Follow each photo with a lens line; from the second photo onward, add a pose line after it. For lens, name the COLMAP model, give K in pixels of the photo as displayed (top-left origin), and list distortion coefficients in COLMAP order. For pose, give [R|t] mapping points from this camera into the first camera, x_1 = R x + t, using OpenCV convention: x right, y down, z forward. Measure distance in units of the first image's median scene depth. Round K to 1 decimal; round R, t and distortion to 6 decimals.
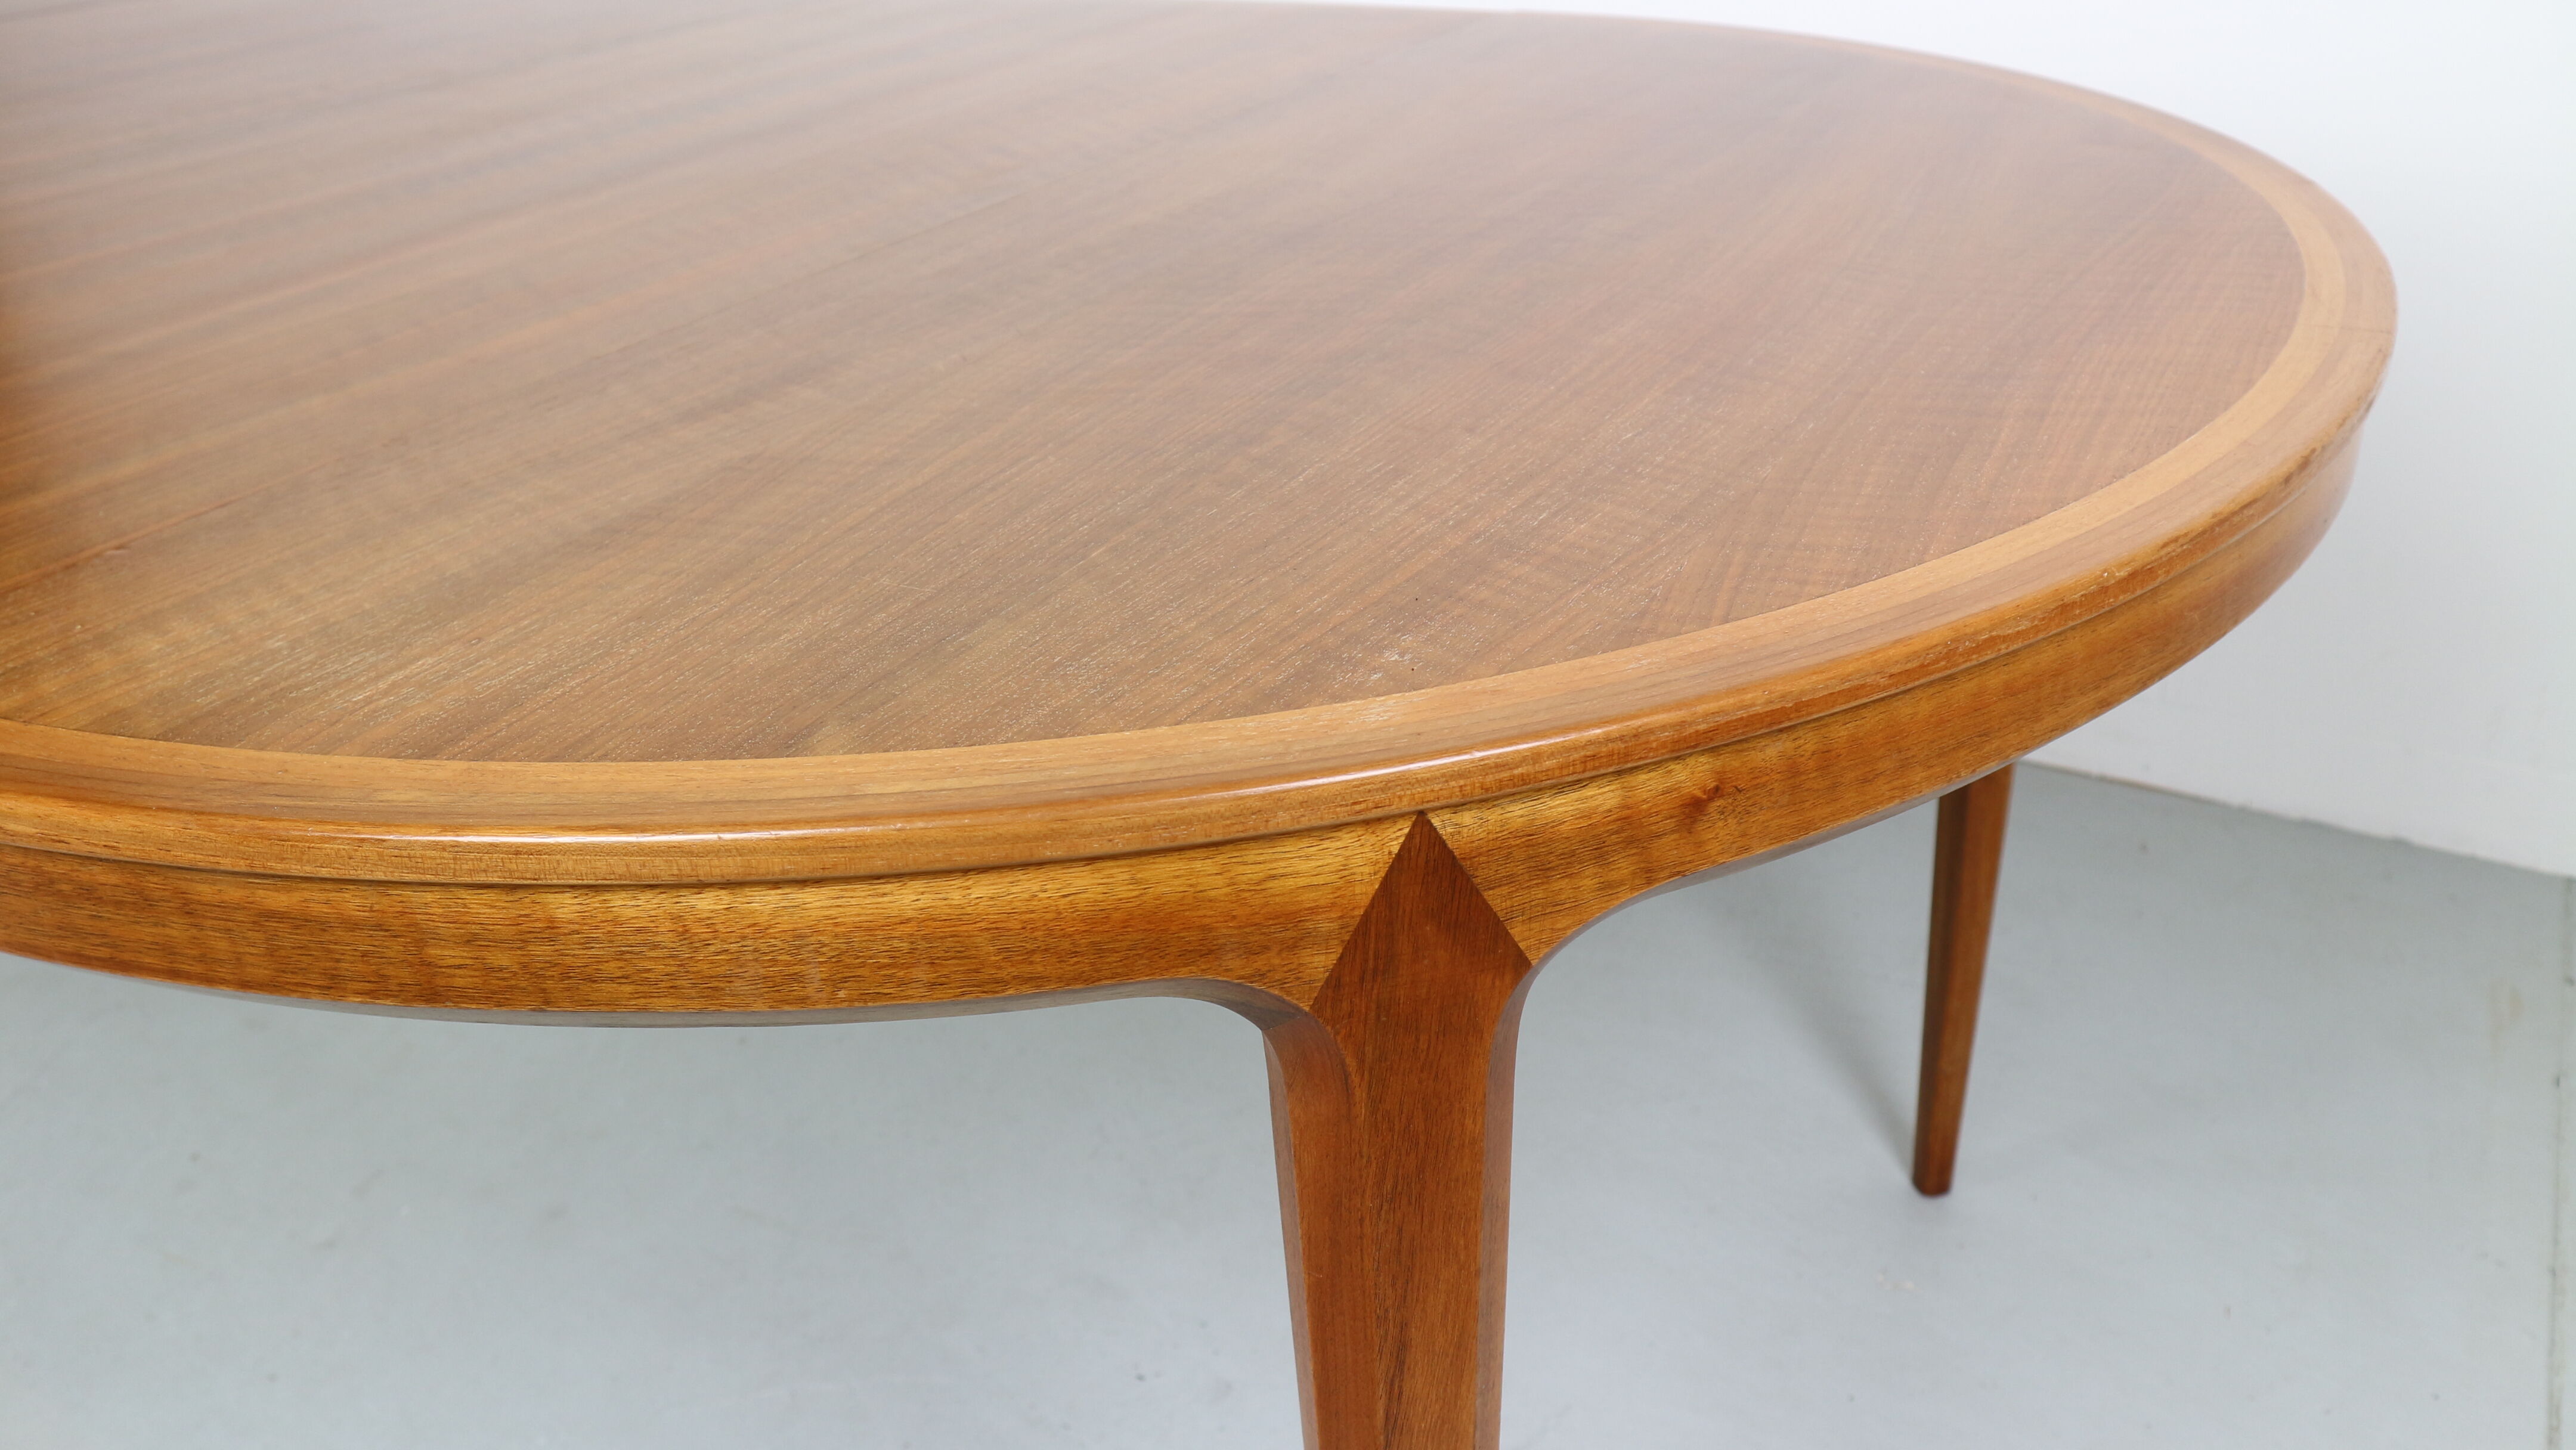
lens RADIAL K [[2103.5, 0, 1288.0], [0, 2103.5, 725.0], [0, 0, 1]] dist [-0.101742, 0.112248]
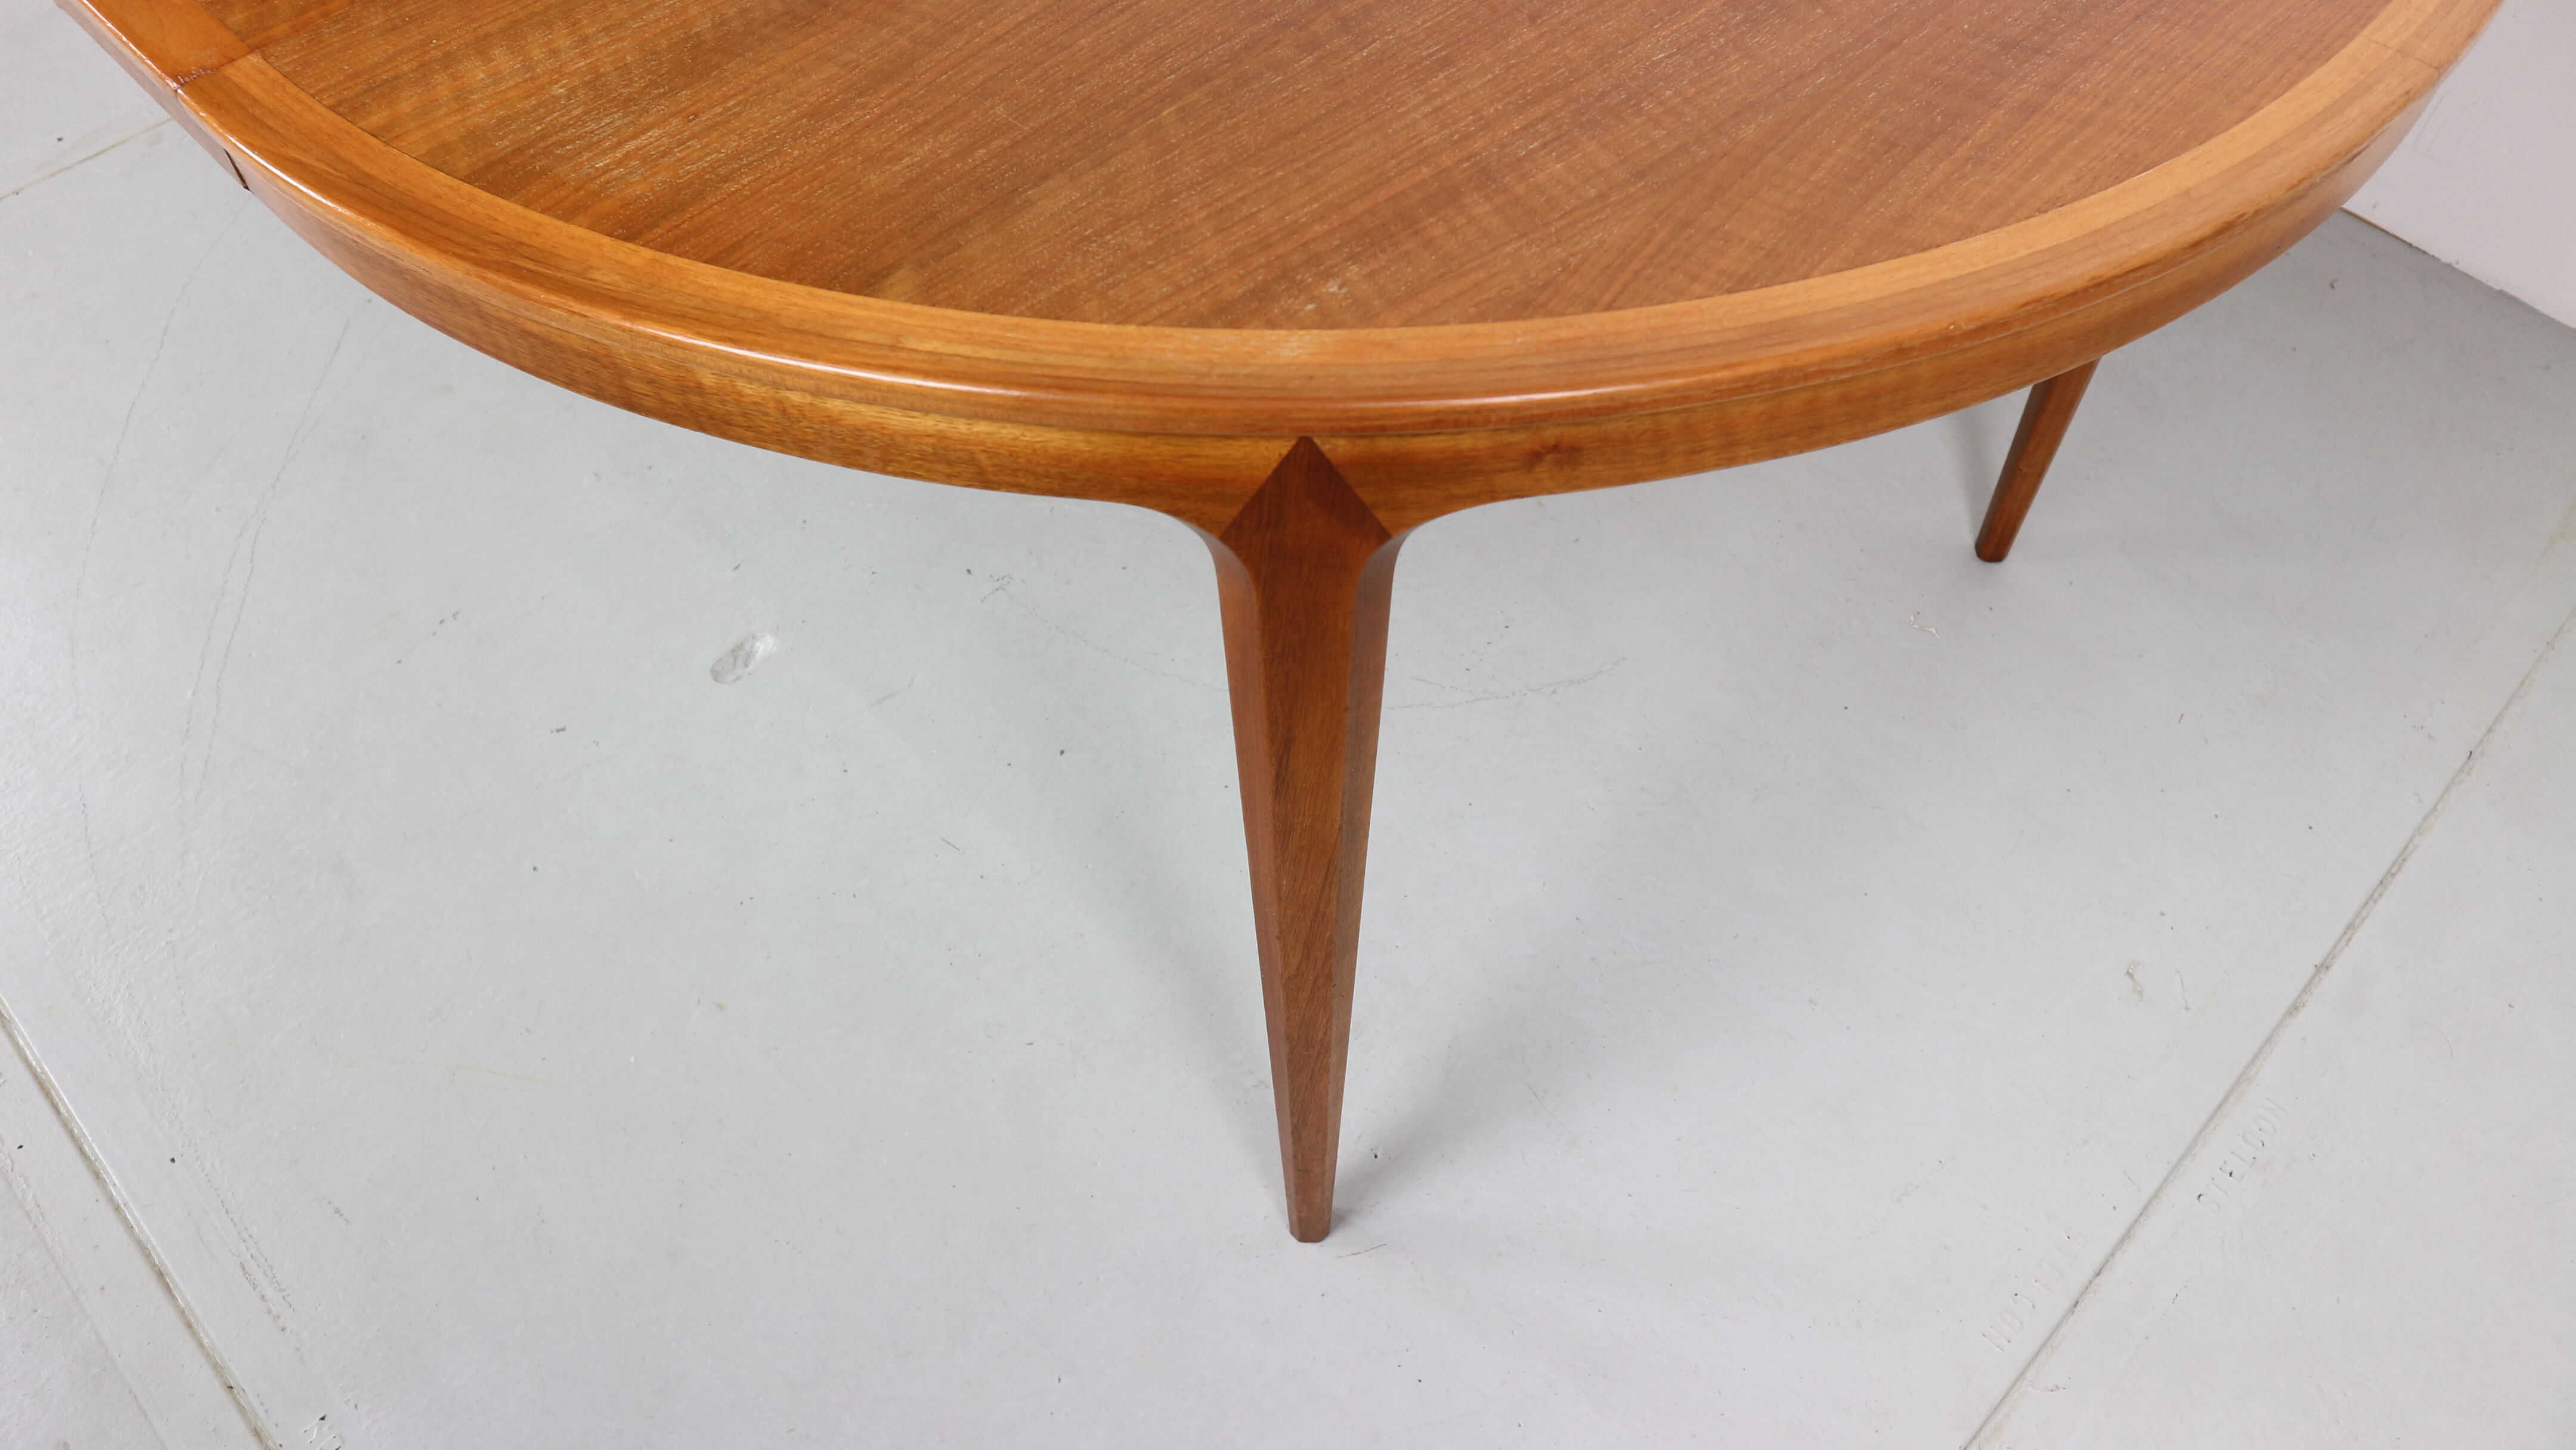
lens RADIAL K [[1821.2, 0, 1284.9], [0, 1821.2, 731.6], [0, 0, 1]] dist [-0.133564, 0.085213]
pose [[0.961464, 0.240905, -0.132485, 0.226694], [-0.152407, 0.868082, 0.472446, -0.305063], [0.228822, -0.434048, 0.871345, -0.074112]]
